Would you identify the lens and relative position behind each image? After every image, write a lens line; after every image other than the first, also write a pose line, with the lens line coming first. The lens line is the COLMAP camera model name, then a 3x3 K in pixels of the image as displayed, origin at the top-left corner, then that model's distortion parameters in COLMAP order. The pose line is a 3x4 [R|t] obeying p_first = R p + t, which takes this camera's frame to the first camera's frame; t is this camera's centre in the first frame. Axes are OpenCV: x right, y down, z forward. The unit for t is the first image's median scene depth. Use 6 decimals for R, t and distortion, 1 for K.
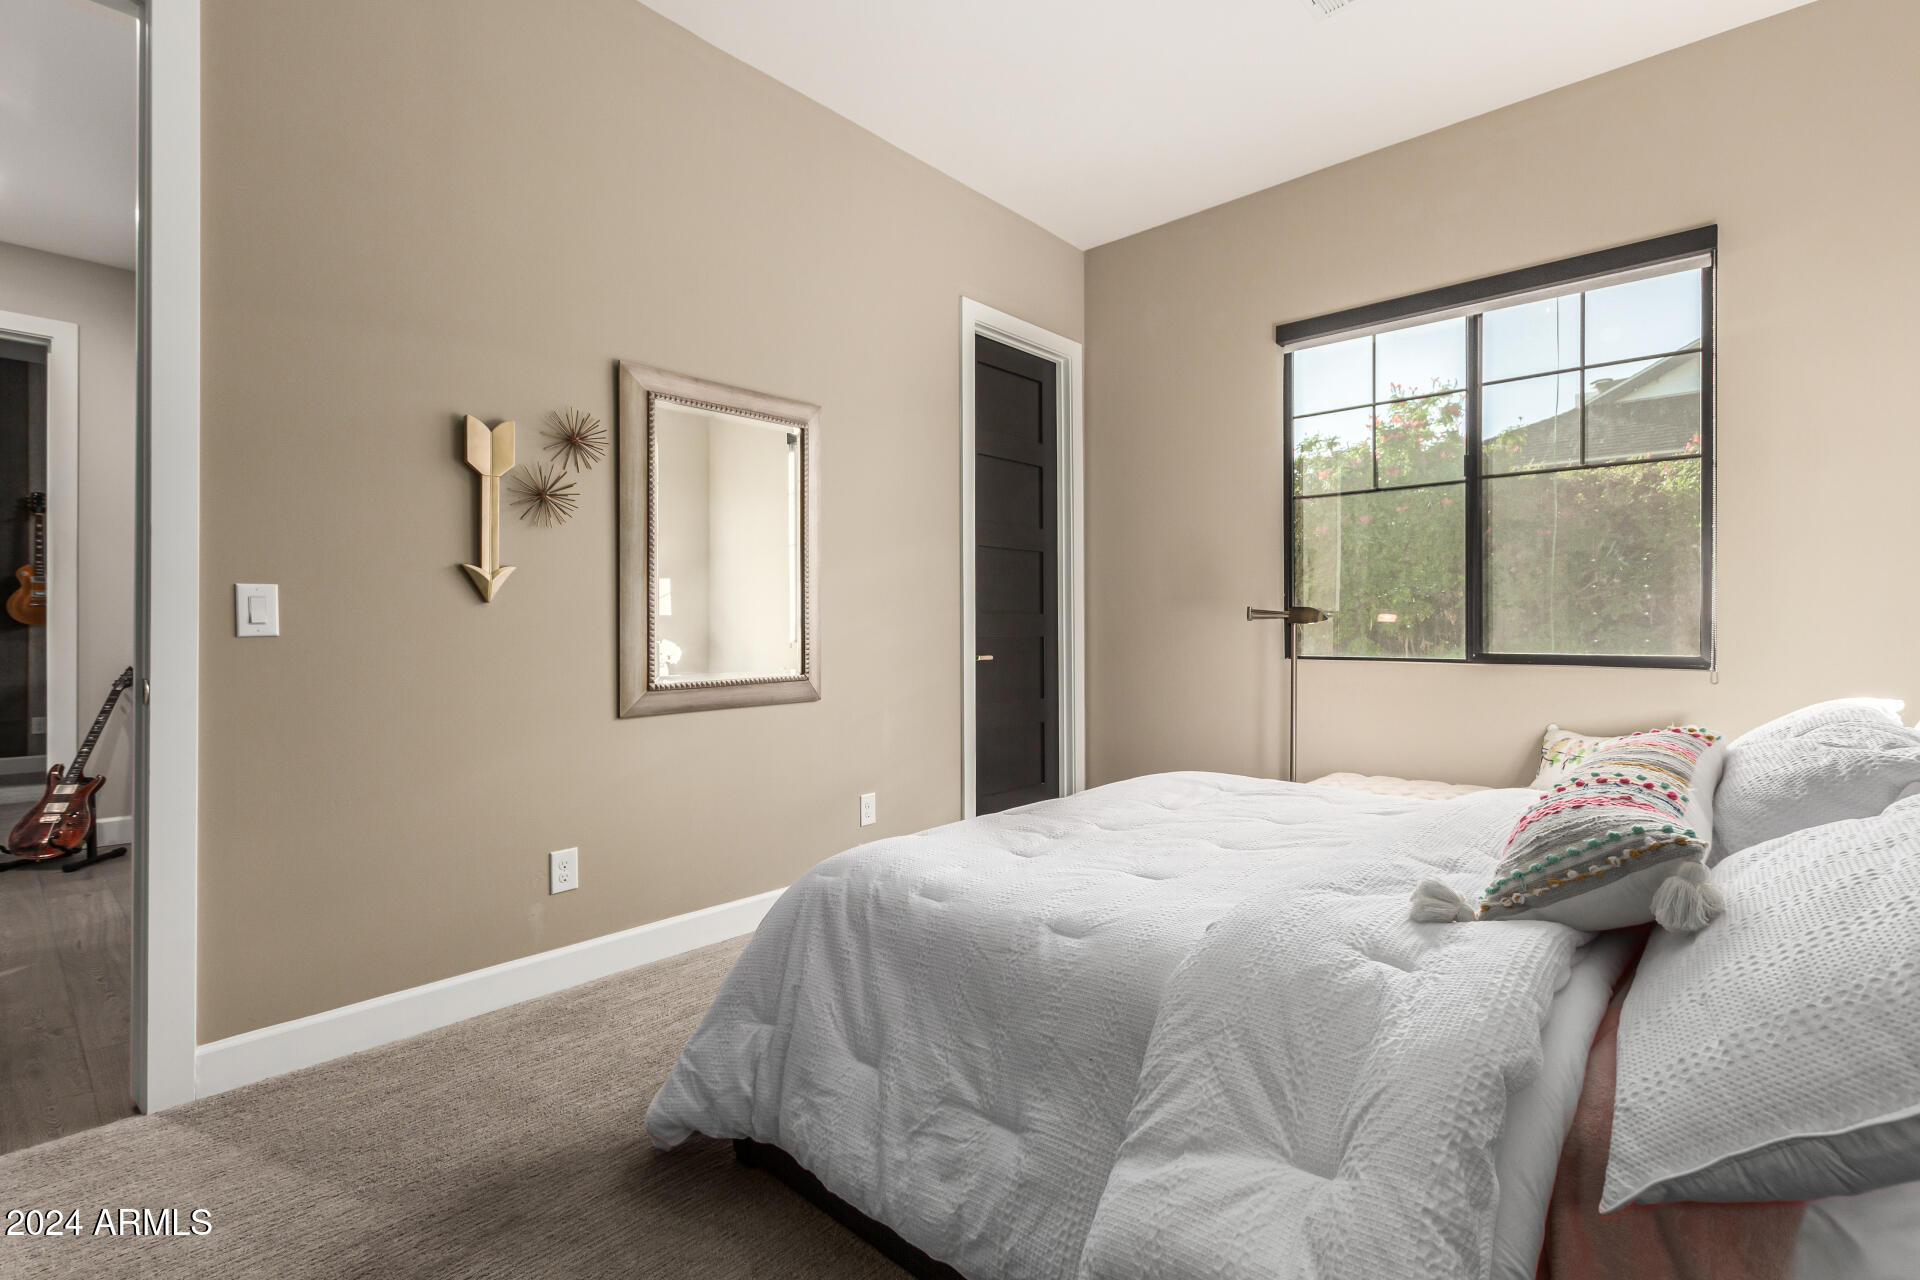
lens RADIAL K [[890.6, 0, 956.2], [0, 890.6, 628.8], [0, 0, 1]] dist [0.000401, 0.000510]
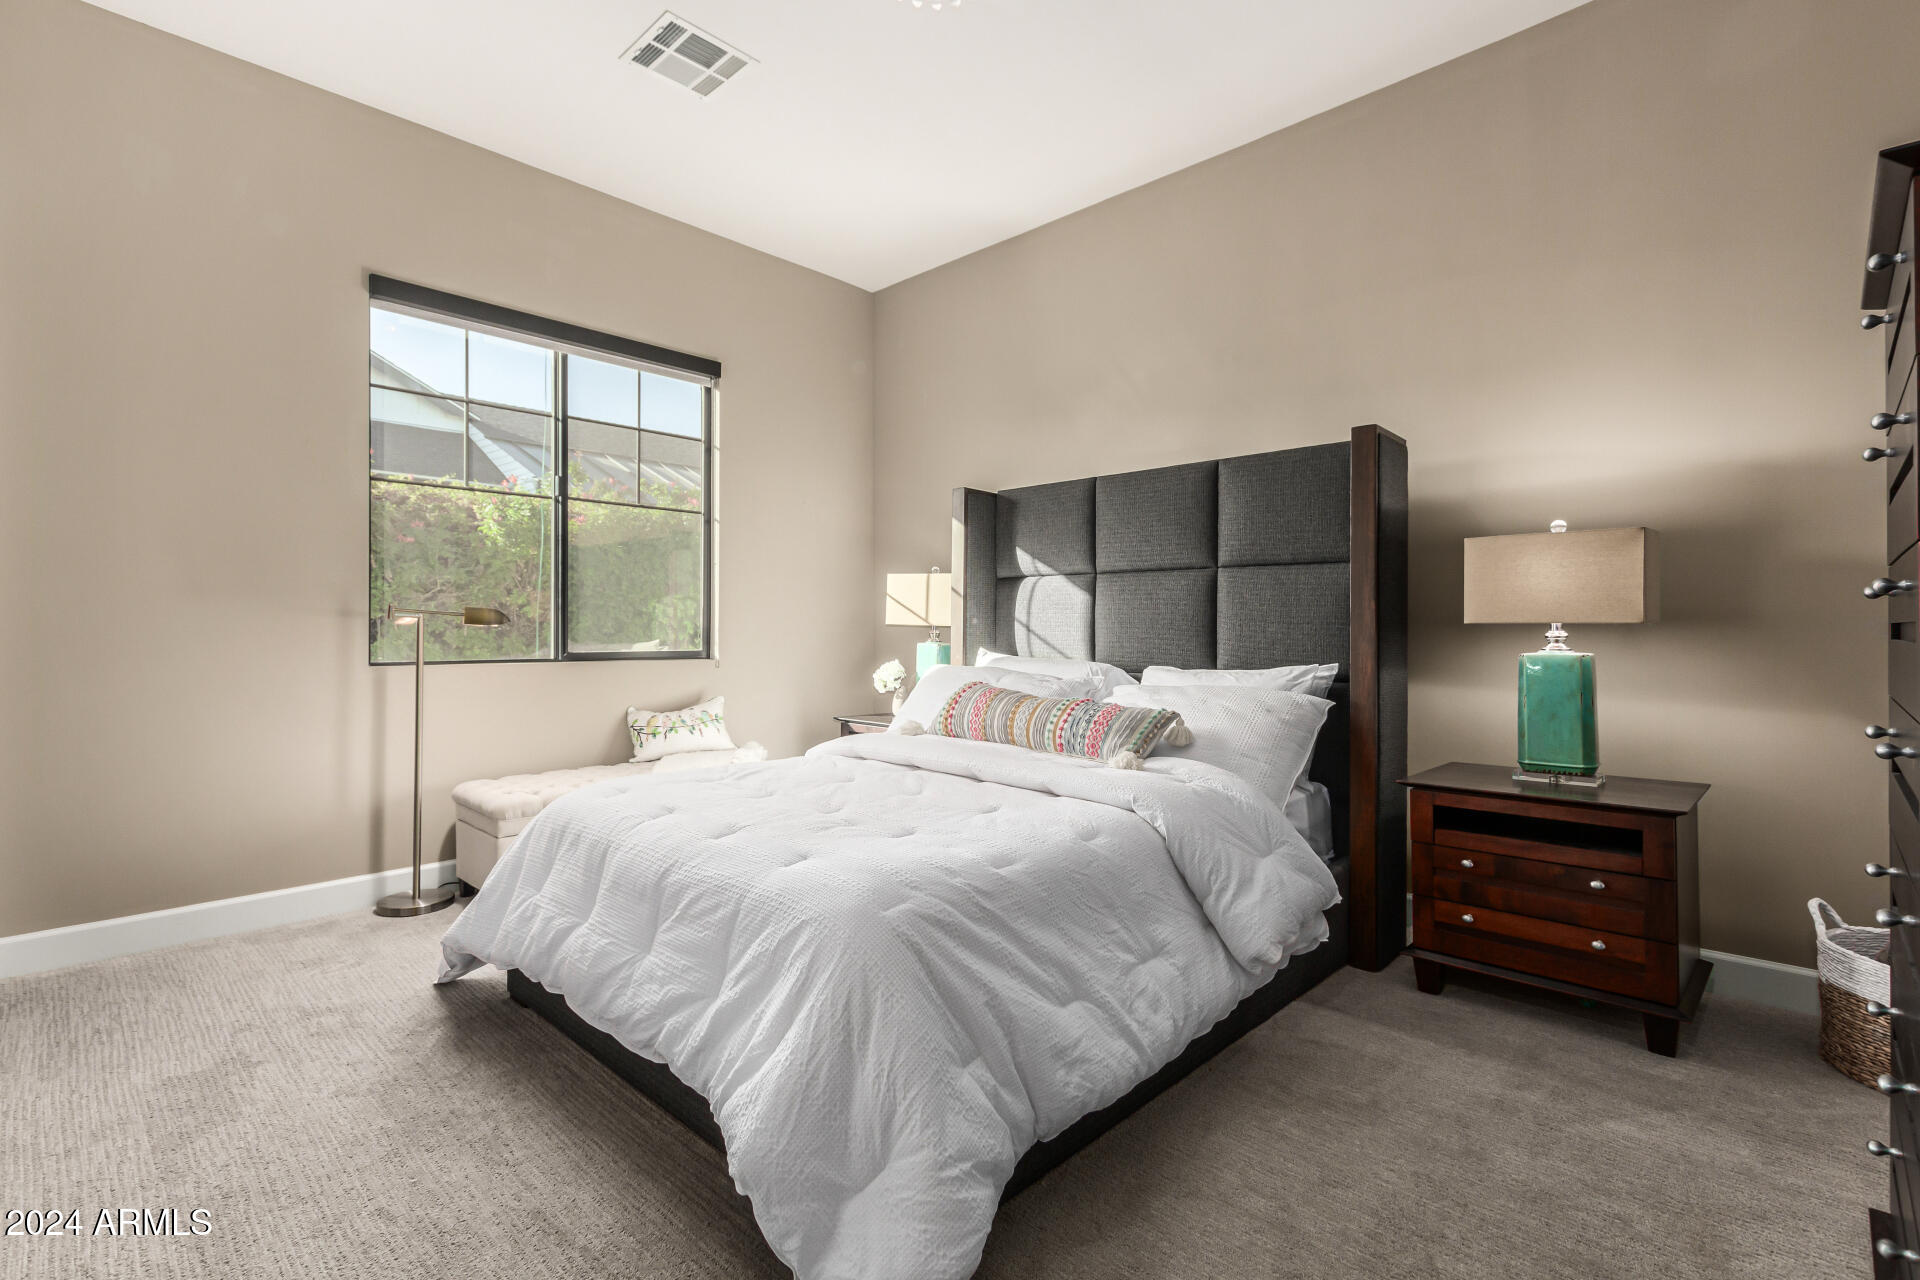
lens RADIAL K [[890.6, 0, 956.6], [0, 890.6, 635.3], [0, 0, 1]] dist [0.000401, 0.000510]
pose [[0.016703, -0.003578, 0.999854, -0.627665], [0.001241, 0.999993, 0.003558, 0.002044], [-0.999860, 0.001181, 0.016707, 0.560747]]
